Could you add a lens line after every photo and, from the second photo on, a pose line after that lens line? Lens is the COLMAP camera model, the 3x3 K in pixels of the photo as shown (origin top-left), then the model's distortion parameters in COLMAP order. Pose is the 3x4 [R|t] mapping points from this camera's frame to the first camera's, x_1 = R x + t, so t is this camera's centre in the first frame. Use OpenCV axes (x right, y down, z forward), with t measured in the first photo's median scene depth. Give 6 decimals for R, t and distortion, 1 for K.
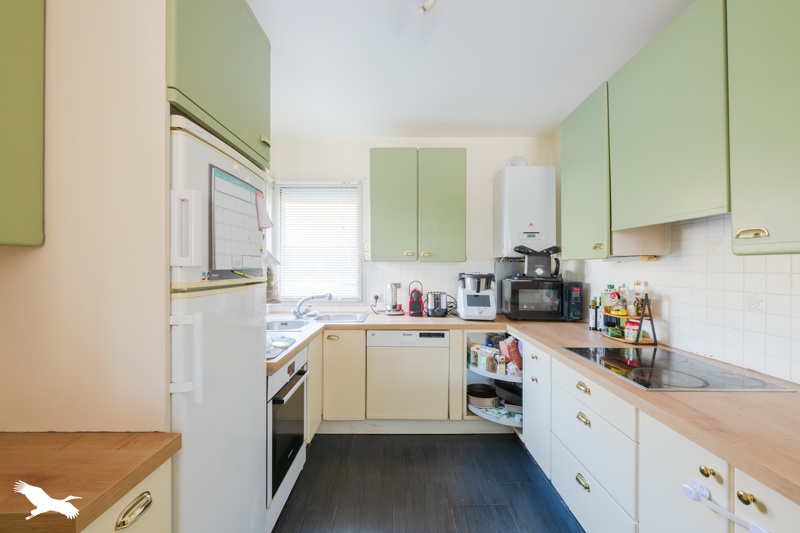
lens RADIAL K [[318.5, 0, 399.5], [0, 318.5, 265.7], [0, 0, 1]] dist [-0.001140, 0.000178]
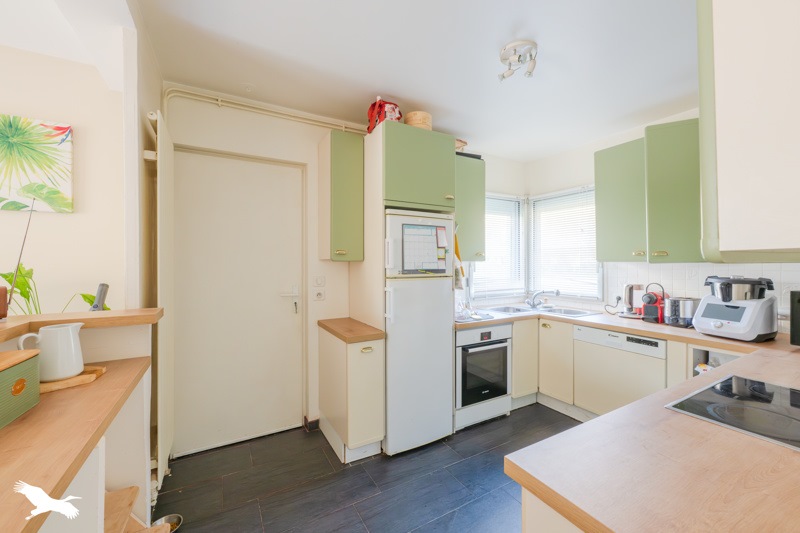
lens RADIAL K [[318.5, 0, 406.7], [0, 318.5, 263.5], [0, 0, 1]] dist [-0.001140, 0.000178]
pose [[0.500029, -0.000620, -0.866009, 0.559834], [0.005140, 0.999984, 0.002252, -0.014629], [0.865994, -0.005577, 0.500024, -0.051073]]
